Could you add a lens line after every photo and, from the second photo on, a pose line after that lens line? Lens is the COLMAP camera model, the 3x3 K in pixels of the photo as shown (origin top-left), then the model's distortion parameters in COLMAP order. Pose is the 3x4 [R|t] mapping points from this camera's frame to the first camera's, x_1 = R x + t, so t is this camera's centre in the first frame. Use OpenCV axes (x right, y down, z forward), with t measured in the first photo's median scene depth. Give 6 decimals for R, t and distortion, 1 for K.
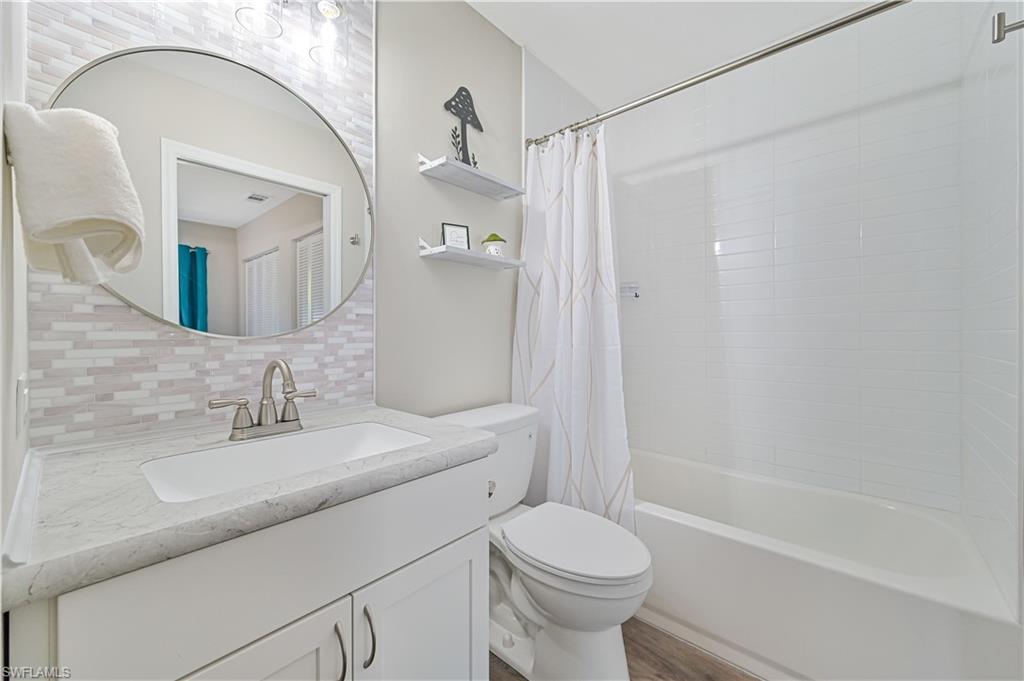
lens RADIAL K [[403.4, 0, 514.3], [0, 403.4, 335.4], [0, 0, 1]] dist [-0.001525, 0.000262]
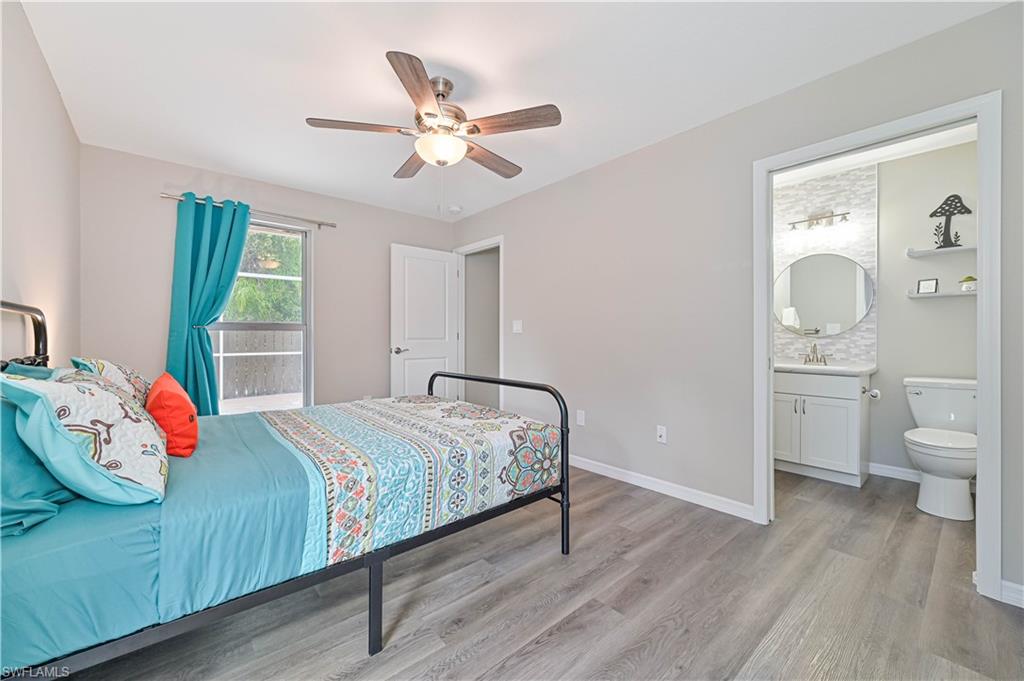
lens RADIAL K [[403.4, 0, 514.3], [0, 403.4, 335.4], [0, 0, 1]] dist [-0.001525, 0.000262]
pose [[-0.136877, 0.001201, -0.990587, 2.341390], [-0.003623, 0.999992, 0.001713, -0.003333], [0.990581, 0.003824, -0.136871, -0.801852]]
